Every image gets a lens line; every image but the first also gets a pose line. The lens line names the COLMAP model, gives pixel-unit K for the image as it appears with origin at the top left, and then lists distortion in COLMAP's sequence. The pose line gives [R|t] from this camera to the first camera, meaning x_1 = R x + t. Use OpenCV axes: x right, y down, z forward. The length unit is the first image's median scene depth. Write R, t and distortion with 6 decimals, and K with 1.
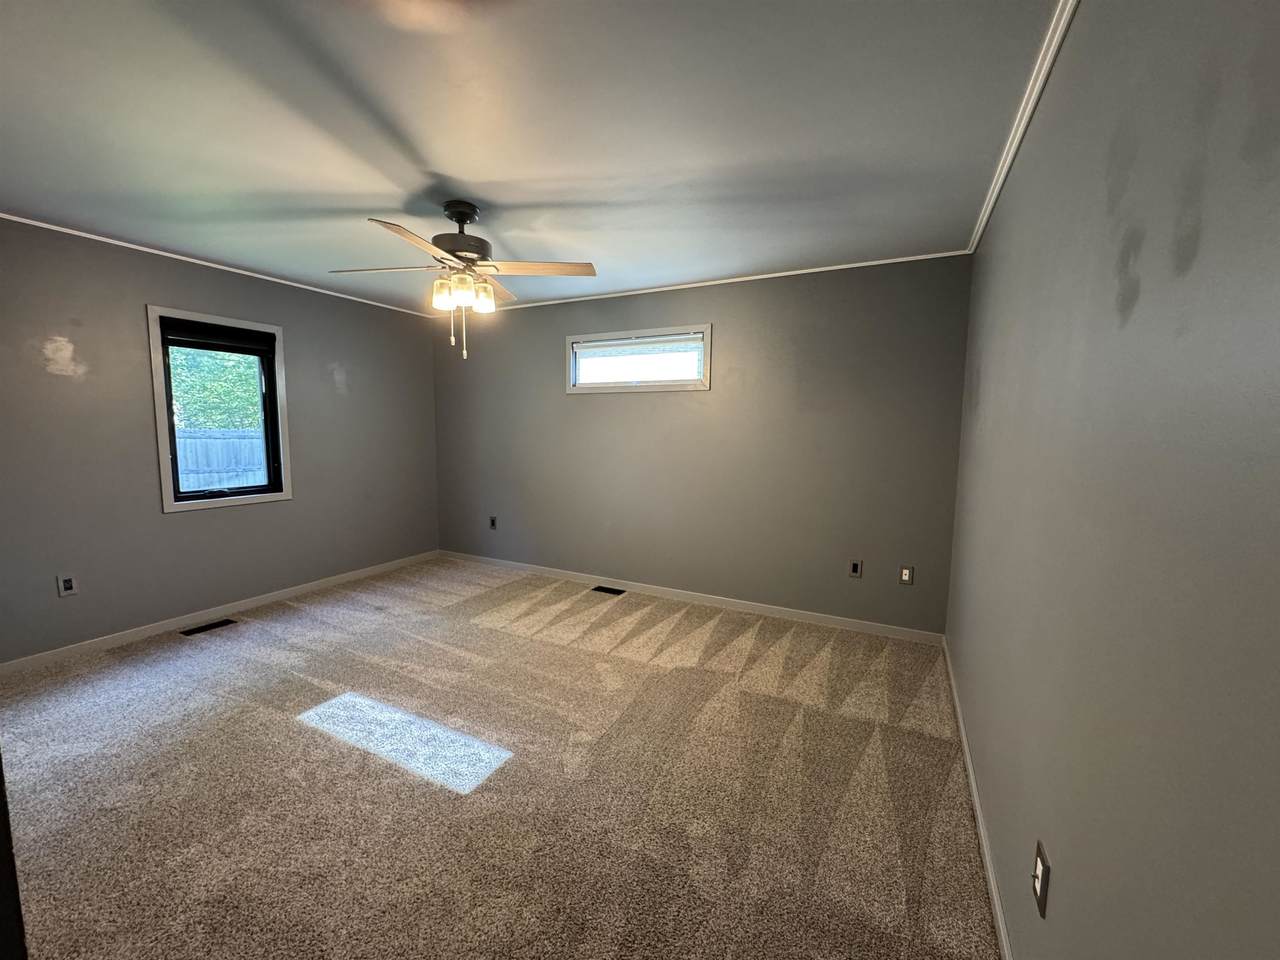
lens RADIAL K [[512.4, 0, 638.8], [0, 512.4, 479.7], [0, 0, 1]] dist [0.000314, -0.000018]
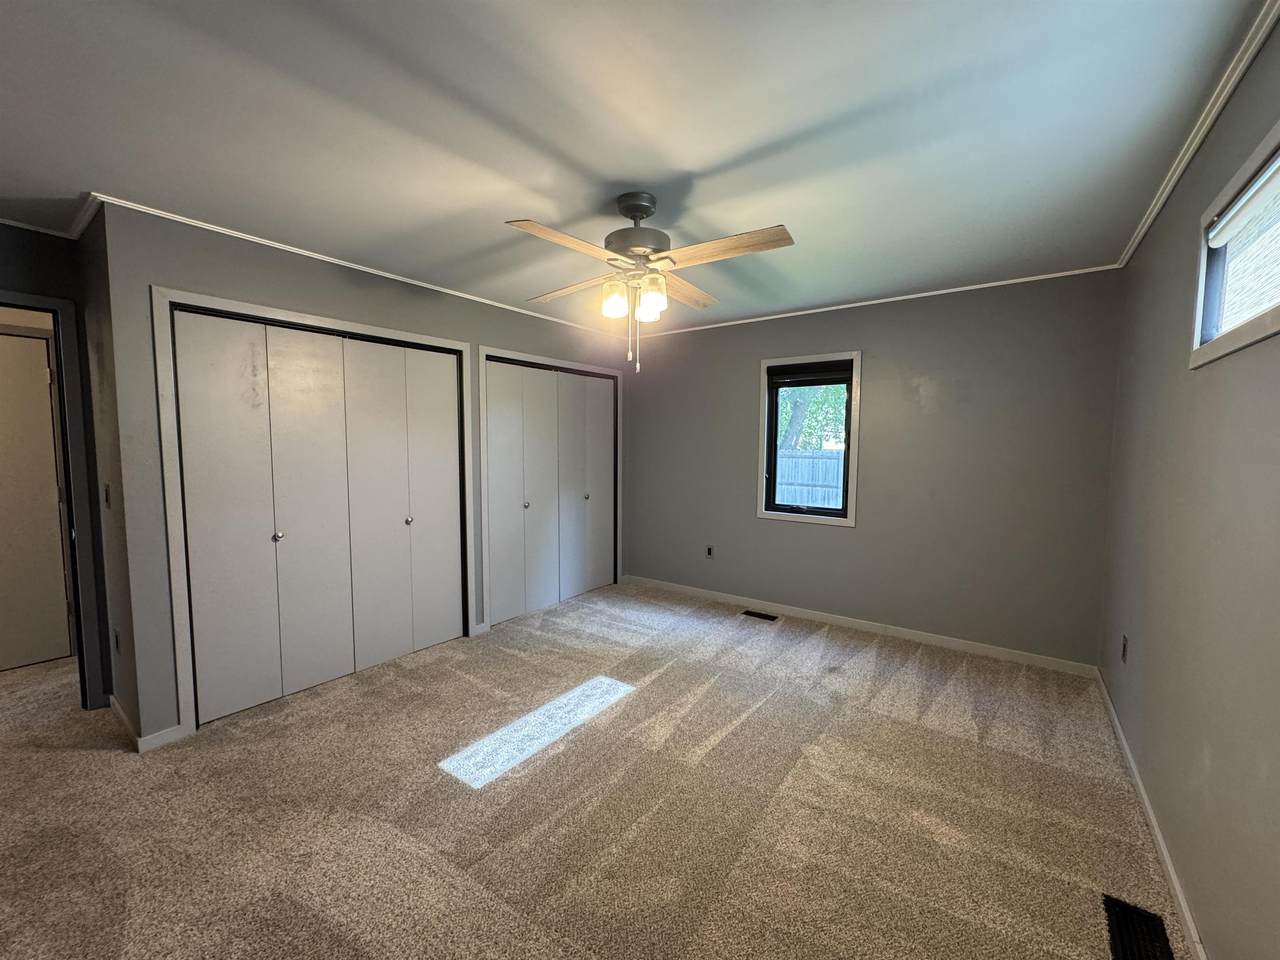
lens RADIAL K [[512.4, 0, 638.6], [0, 512.4, 480.0], [0, 0, 1]] dist [0.000314, -0.000018]
pose [[-0.161174, 0.057035, -0.985277, 0.395558], [-0.109847, 0.991089, 0.075341, -0.092938], [0.980794, 0.120372, -0.153473, 0.879040]]
